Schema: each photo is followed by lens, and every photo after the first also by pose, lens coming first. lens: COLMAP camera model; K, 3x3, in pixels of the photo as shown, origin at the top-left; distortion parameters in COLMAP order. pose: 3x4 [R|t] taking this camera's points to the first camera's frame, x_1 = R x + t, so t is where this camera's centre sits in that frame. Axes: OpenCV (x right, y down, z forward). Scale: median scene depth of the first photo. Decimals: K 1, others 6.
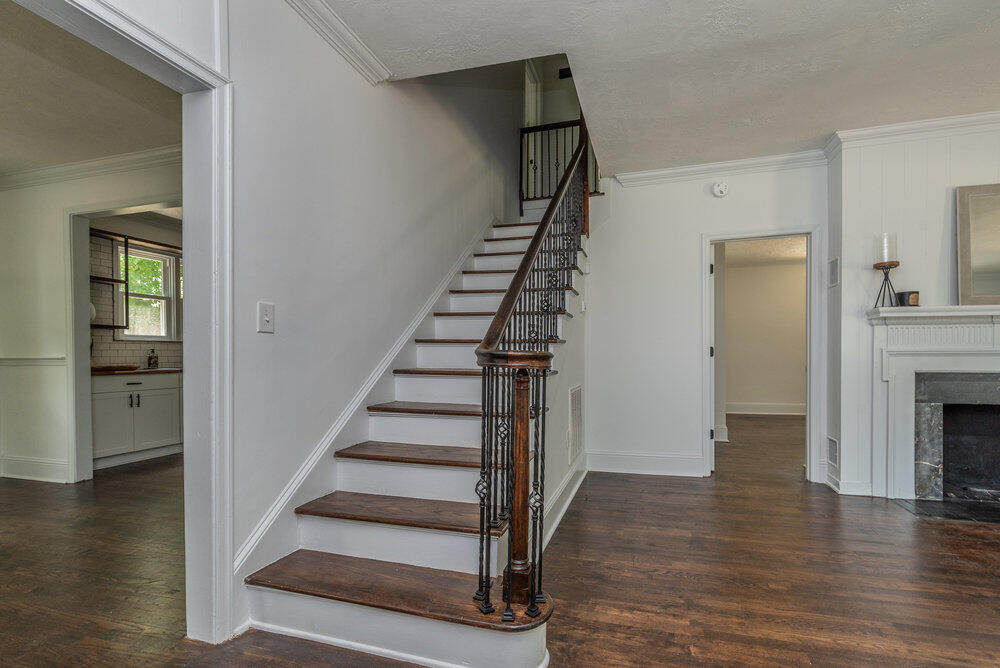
lens RADIAL K [[432.1, 0, 537.2], [0, 432.1, 362.8], [0, 0, 1]] dist [0.000330, 0.001062]
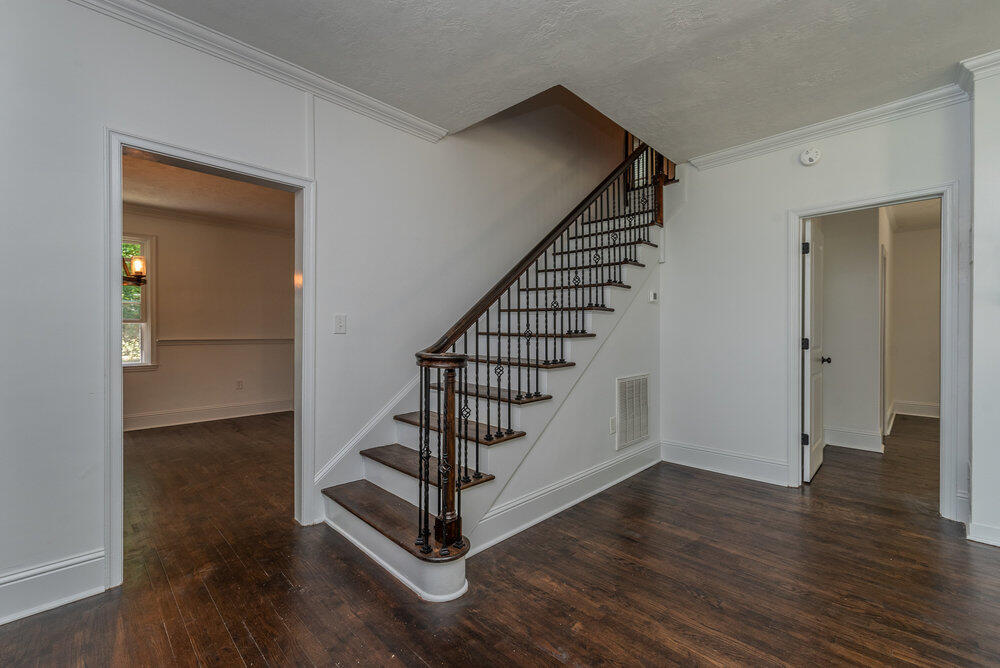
lens RADIAL K [[432.1, 0, 536.3], [0, 432.1, 334.5], [0, 0, 1]] dist [0.000330, 0.001062]
pose [[0.882988, 0.010886, -0.469270, 0.415466], [-0.014352, 0.999890, -0.003809, -0.041133], [0.469177, 0.010098, 0.883047, -0.019202]]
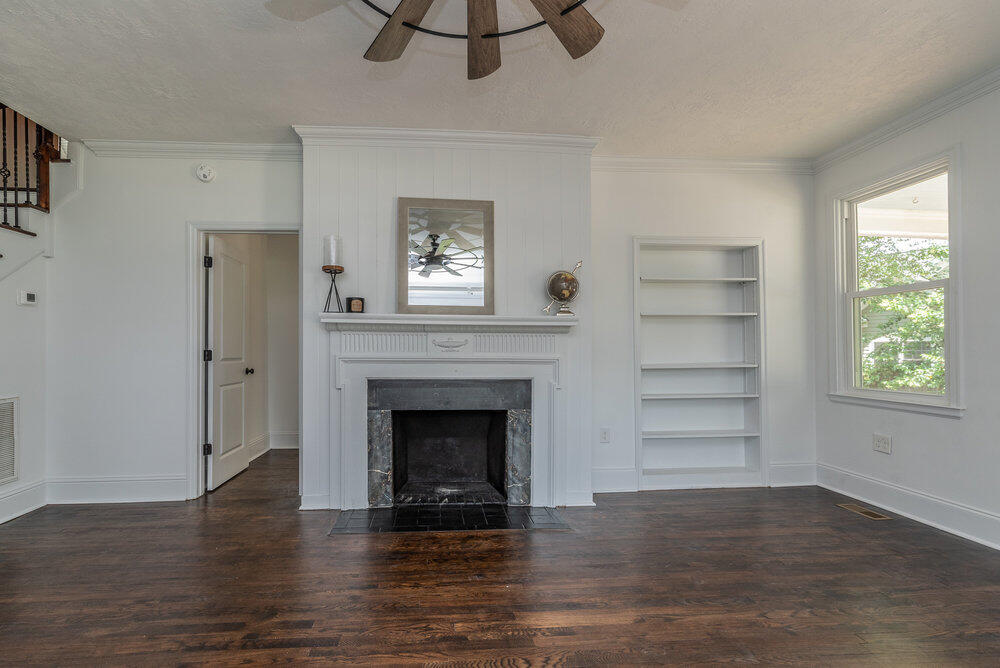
lens RADIAL K [[432.1, 0, 471.2], [0, 432.1, 346.7], [0, 0, 1]] dist [0.000330, 0.001062]
pose [[0.944649, 0.010327, 0.327919, 0.775631], [-0.003648, 0.999773, -0.020975, -0.033031], [-0.328061, 0.018617, 0.944473, -0.012993]]
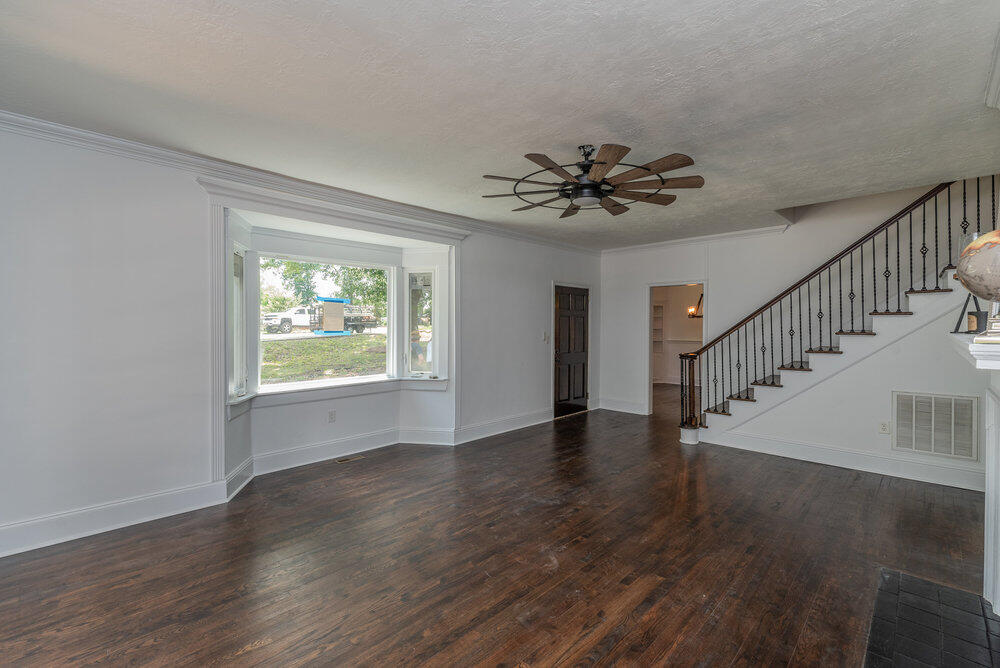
lens RADIAL K [[432.1, 0, 502.0], [0, 432.1, 328.1], [0, 0, 1]] dist [0.000330, 0.001062]
pose [[-0.492576, 0.003124, -0.870264, 1.884926], [-0.011111, 0.999889, 0.009878, -0.131835], [0.870199, 0.014535, -0.492487, 0.684837]]
